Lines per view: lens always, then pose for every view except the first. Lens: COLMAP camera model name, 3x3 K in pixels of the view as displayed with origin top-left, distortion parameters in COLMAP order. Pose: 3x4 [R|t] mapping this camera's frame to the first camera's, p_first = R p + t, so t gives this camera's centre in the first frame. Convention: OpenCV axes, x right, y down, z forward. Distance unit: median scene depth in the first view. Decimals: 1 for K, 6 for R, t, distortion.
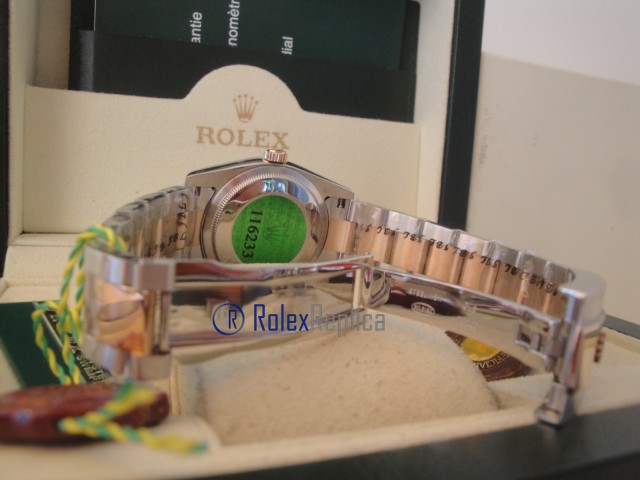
lens RADIAL K [[530.8, 0, 321.0], [0, 530.8, 234.9], [0, 0, 1]] dist [-0.164681, 0.122854]
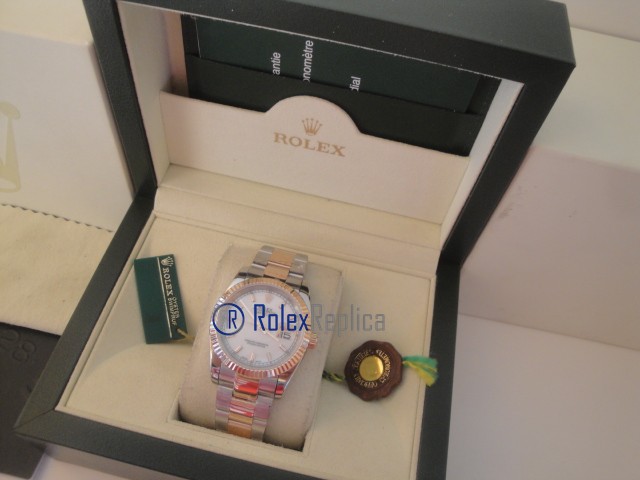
lens RADIAL K [[530.8, 0, 319.0], [0, 530.8, 240.6], [0, 0, 1]] dist [-0.164681, 0.122854]
pose [[0.844223, 0.448632, -0.293286, 0.367774], [-0.103700, 0.673557, 0.731824, -0.996662], [0.525865, -0.587409, 0.615156, 0.074905]]
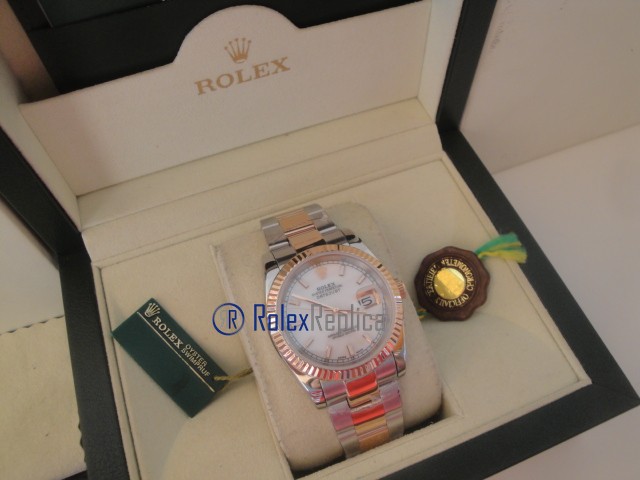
lens RADIAL K [[530.8, 0, 325.6], [0, 530.8, 236.9], [0, 0, 1]] dist [-0.164681, 0.122854]
pose [[0.997459, -0.044285, -0.055805, 0.047835], [0.071240, 0.614773, 0.785480, -0.763148], [-0.000477, -0.787460, 0.616366, 0.170907]]
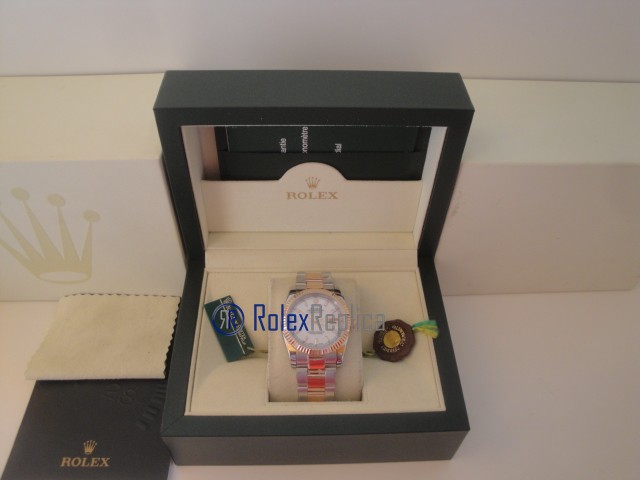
lens RADIAL K [[530.8, 0, 316.2], [0, 530.8, 244.1], [0, 0, 1]] dist [-0.164681, 0.122854]
pose [[0.944191, 0.215686, -0.248965, 0.373762], [-0.001849, 0.759274, 0.650769, -1.290292], [0.329394, -0.613989, 0.717298, -0.444065]]
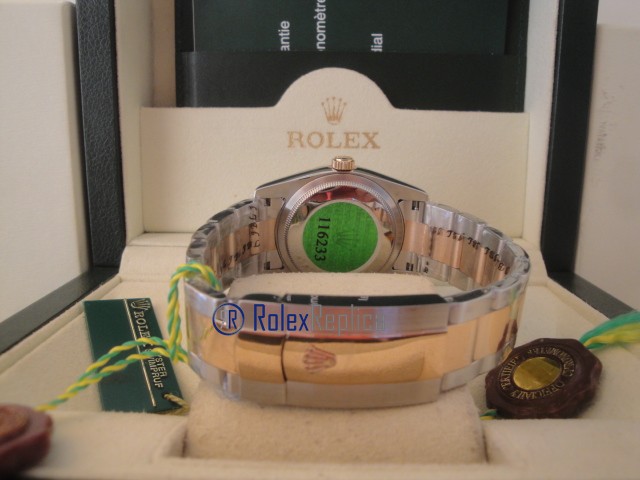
lens RADIAL K [[530.8, 0, 316.6], [0, 530.8, 238.6], [0, 0, 1]] dist [-0.164681, 0.122854]
pose [[0.926361, 0.023598, -0.375897, 0.217752], [0.004211, 0.997324, 0.072988, -0.069193], [0.376614, -0.069196, 0.923783, 0.025698]]
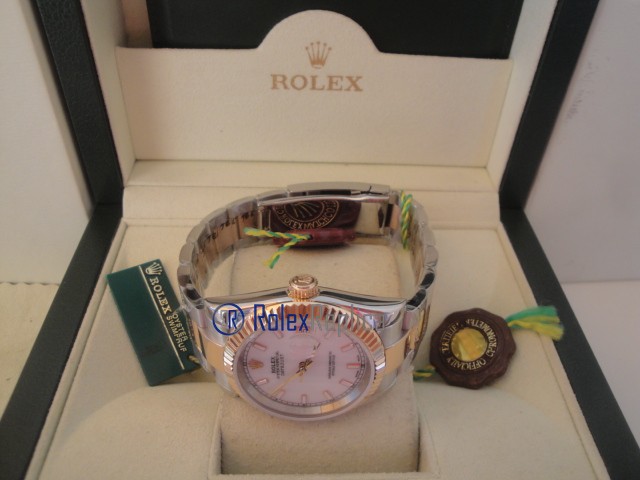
lens RADIAL K [[530.8, 0, 323.8], [0, 530.8, 239.2], [0, 0, 1]] dist [-0.164681, 0.122854]
pose [[0.947843, 0.200036, -0.248152, 0.184165], [-0.024685, 0.822278, 0.568550, -0.523871], [0.317780, -0.532770, 0.784329, 0.040705]]
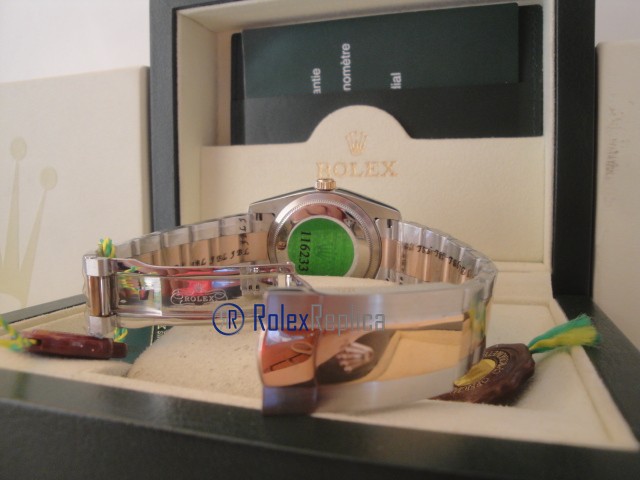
lens RADIAL K [[530.8, 0, 313.9], [0, 530.8, 235.0], [0, 0, 1]] dist [-0.164681, 0.122854]
pose [[0.769524, -0.015203, -0.638437, 0.519003], [-0.023380, 0.998376, -0.051955, 0.018869], [0.638189, 0.054908, 0.767919, 0.076051]]
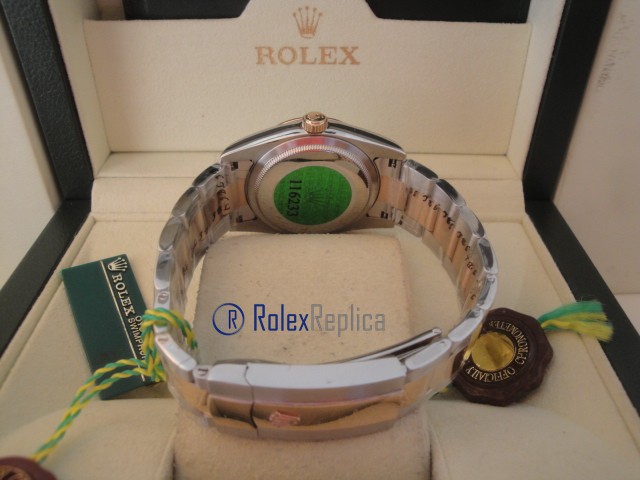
lens RADIAL K [[530.8, 0, 318.9], [0, 530.8, 236.5], [0, 0, 1]] dist [-0.164681, 0.122854]
pose [[0.934949, 0.162430, -0.315414, 0.210776], [0.010774, 0.875631, 0.482861, -0.351392], [0.354617, -0.454849, 0.816921, 0.130922]]
